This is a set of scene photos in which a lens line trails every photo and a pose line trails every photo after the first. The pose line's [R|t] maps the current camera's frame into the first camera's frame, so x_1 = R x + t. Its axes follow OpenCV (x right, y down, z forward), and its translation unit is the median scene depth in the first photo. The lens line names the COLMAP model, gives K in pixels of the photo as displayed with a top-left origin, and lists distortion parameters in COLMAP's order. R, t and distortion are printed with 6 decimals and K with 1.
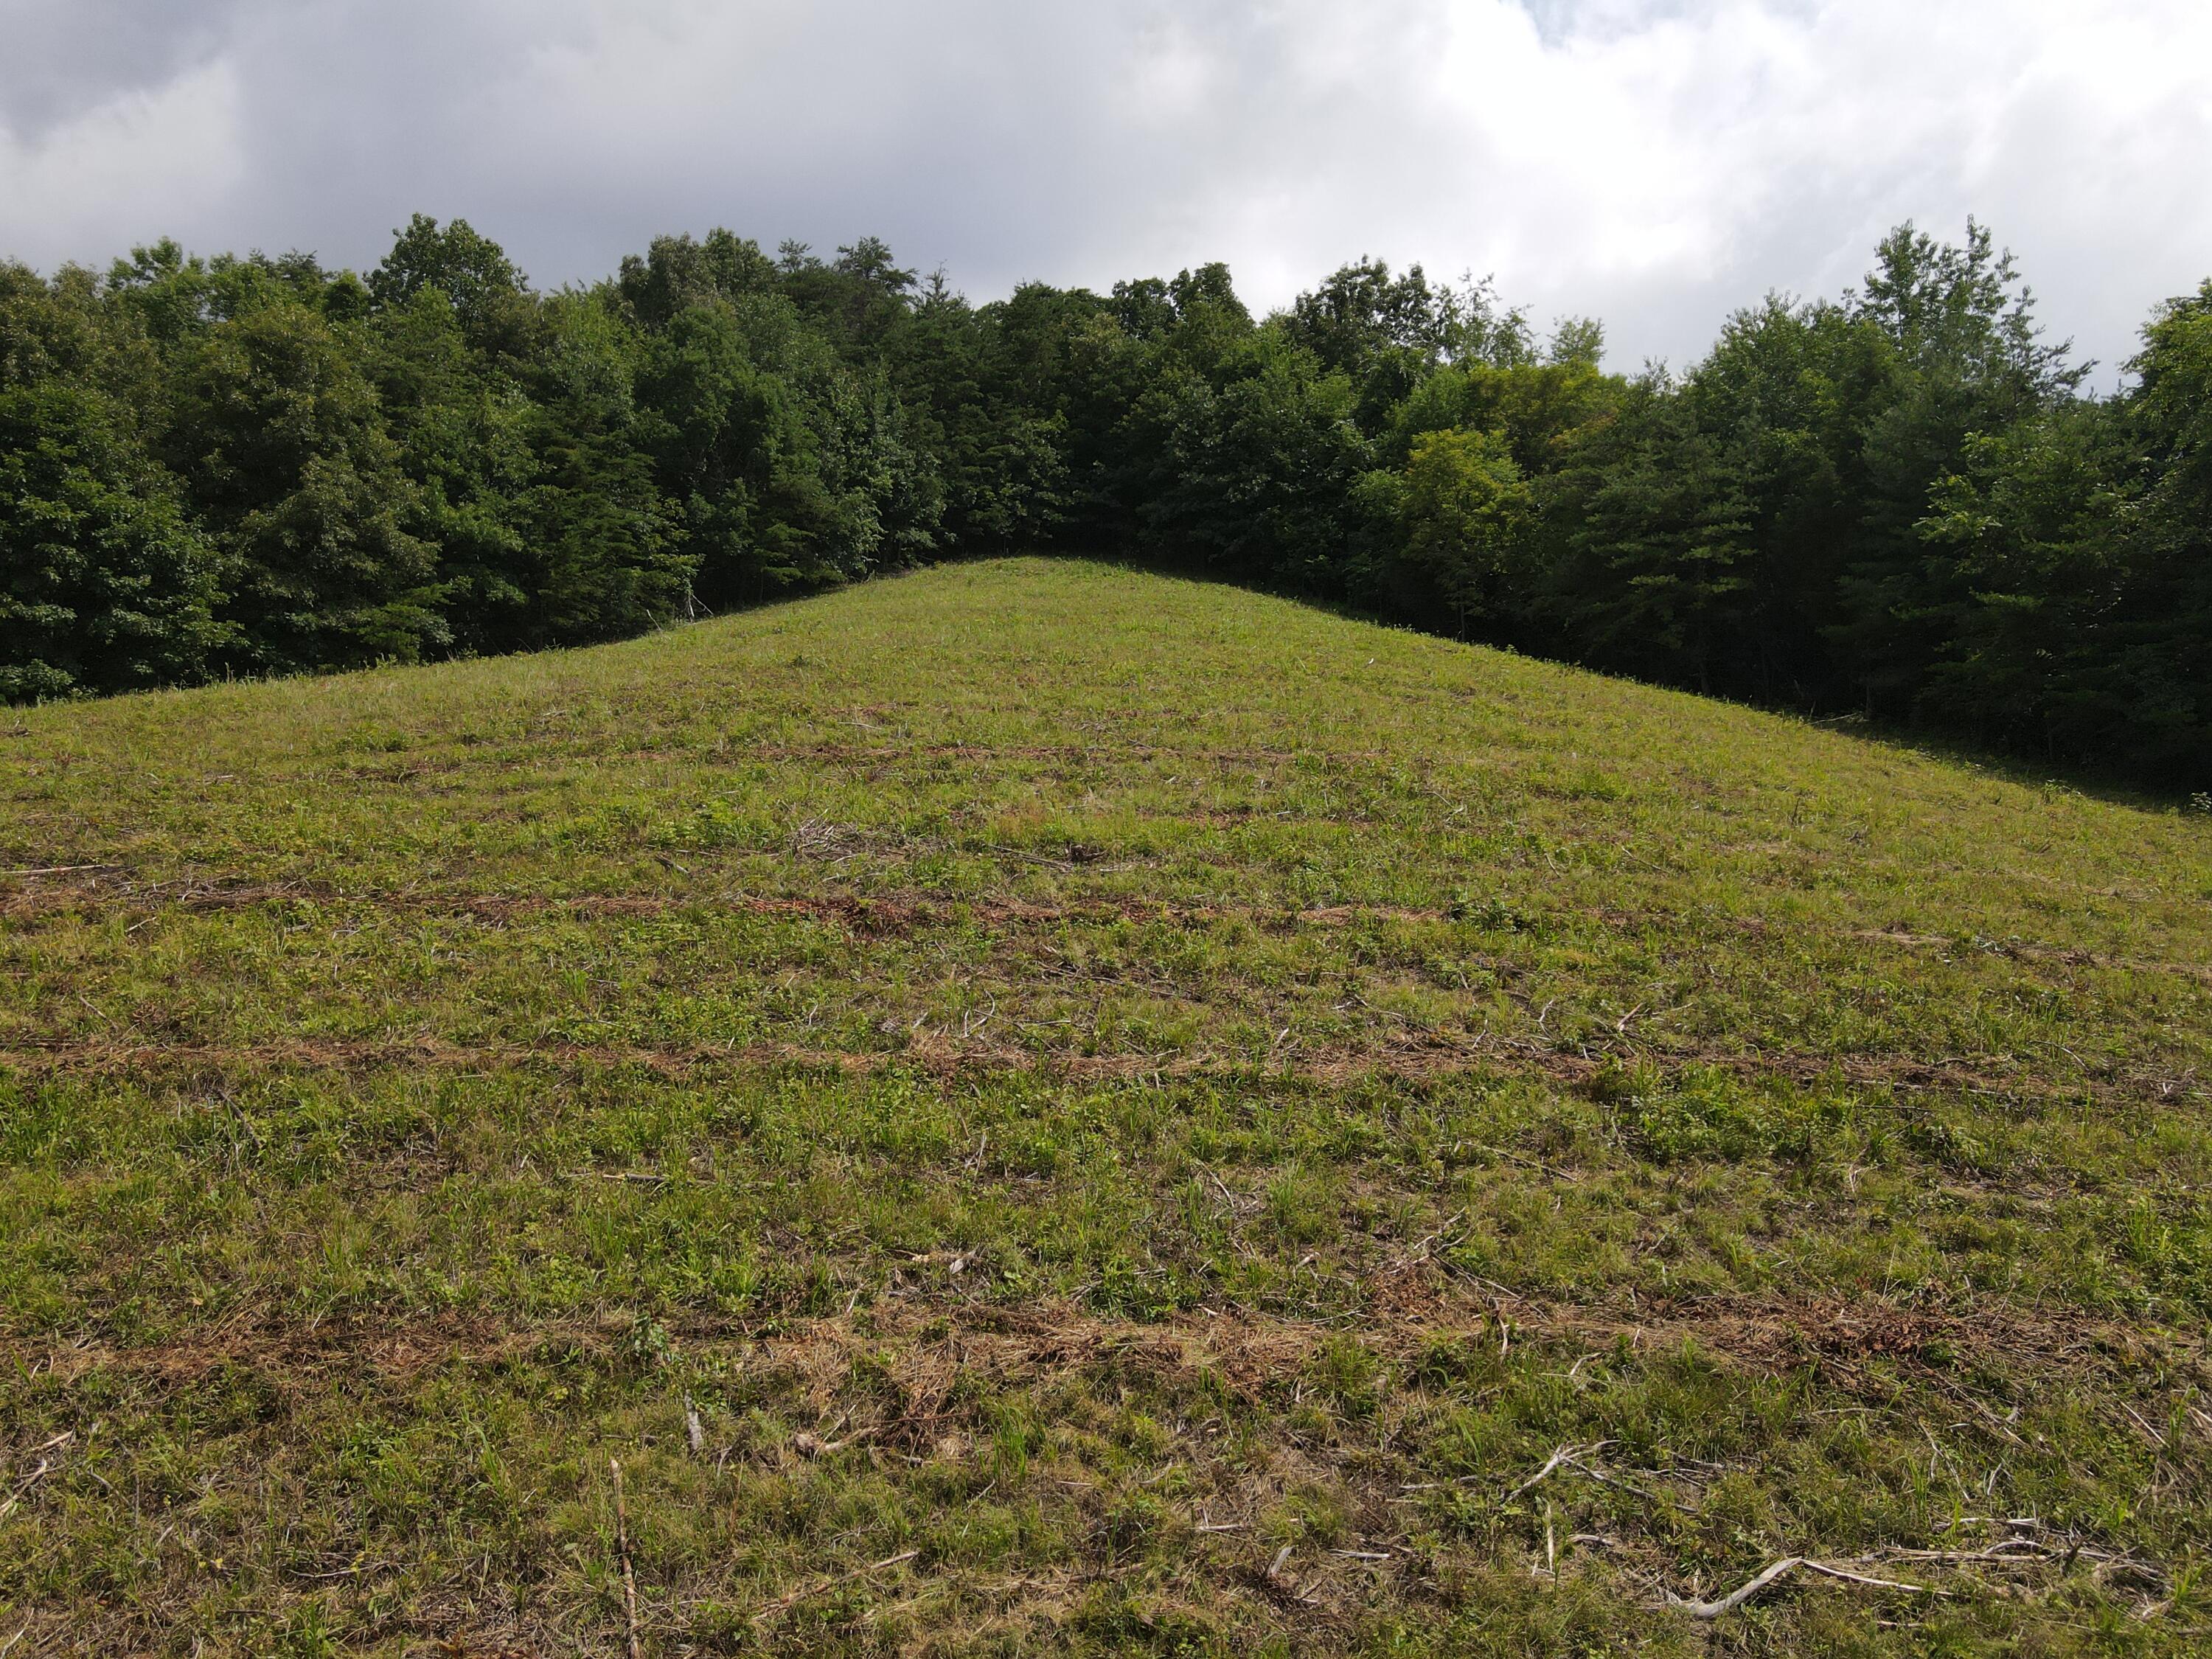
lens RADIAL K [[1609.6, 0, 1106.8], [0, 1609.6, 848.7], [0, 0, 1]] dist [-0.001935, 0.012046]
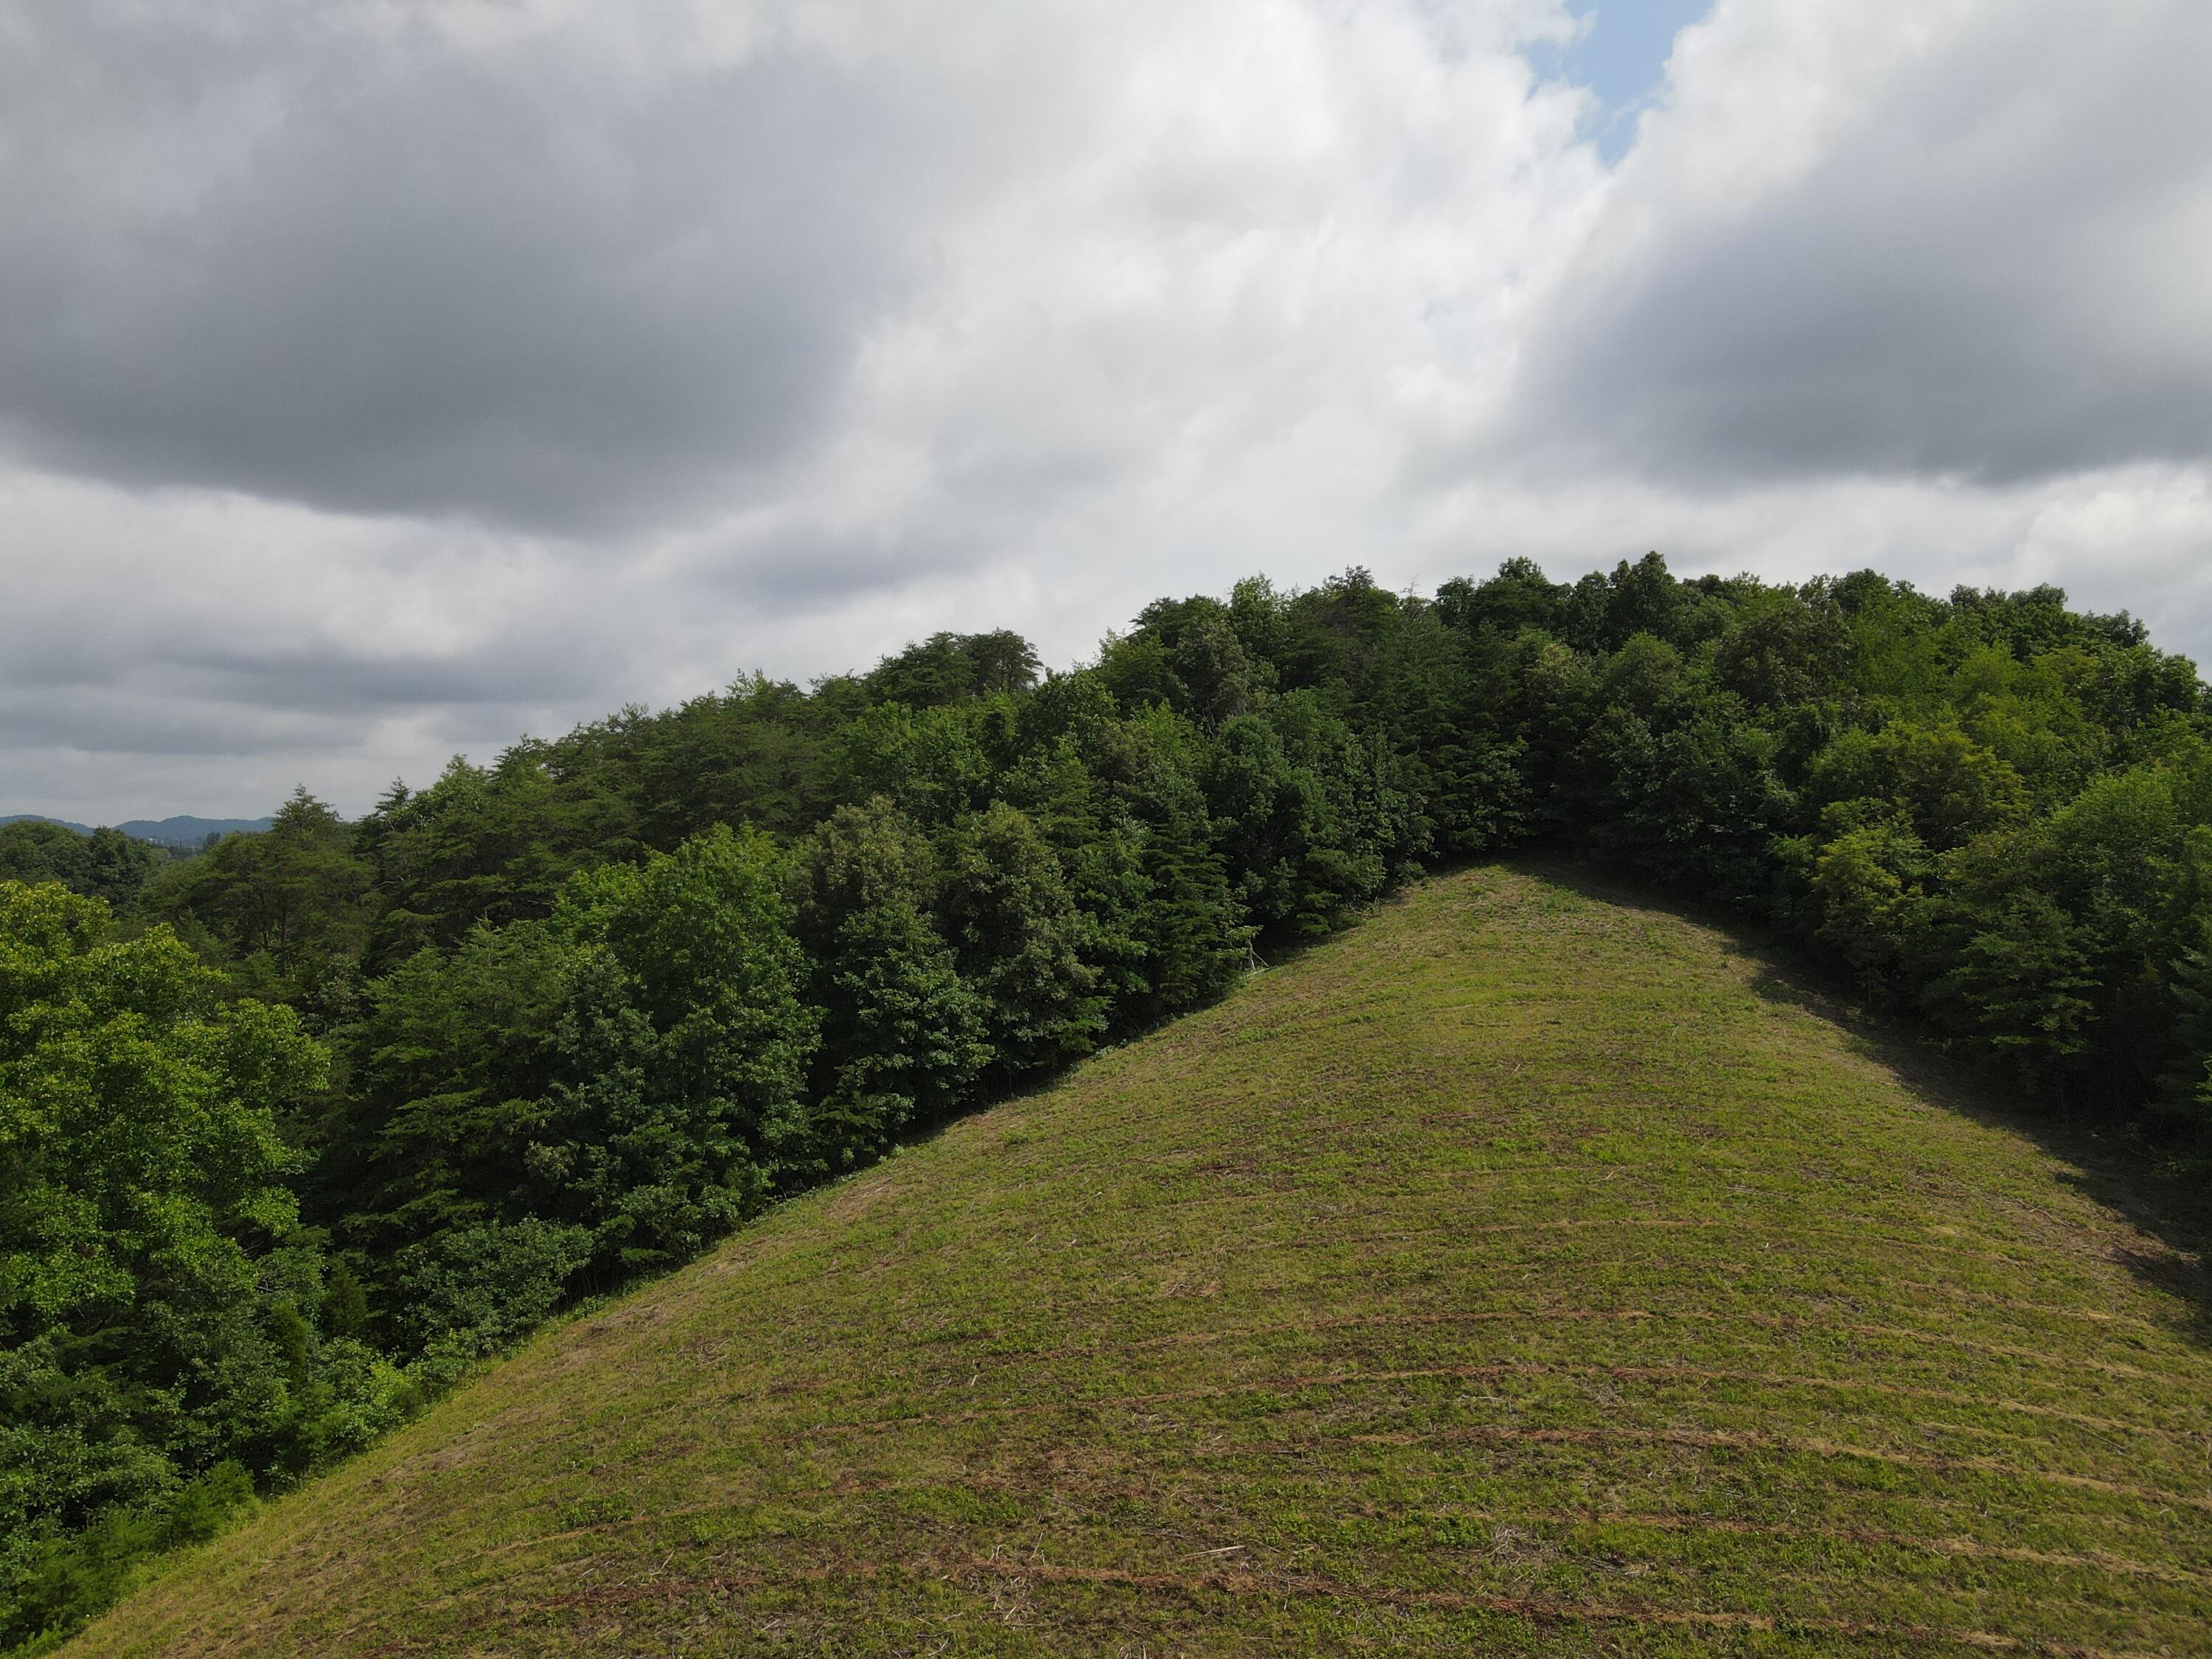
lens RADIAL K [[1609.6, 0, 1123.7], [0, 1609.6, 821.7], [0, 0, 1]] dist [-0.001935, 0.012046]
pose [[0.967831, -0.018872, -0.250891, -0.019805], [0.011384, 0.999446, -0.031266, -0.217496], [0.251342, 0.027404, 0.967510, -0.327981]]
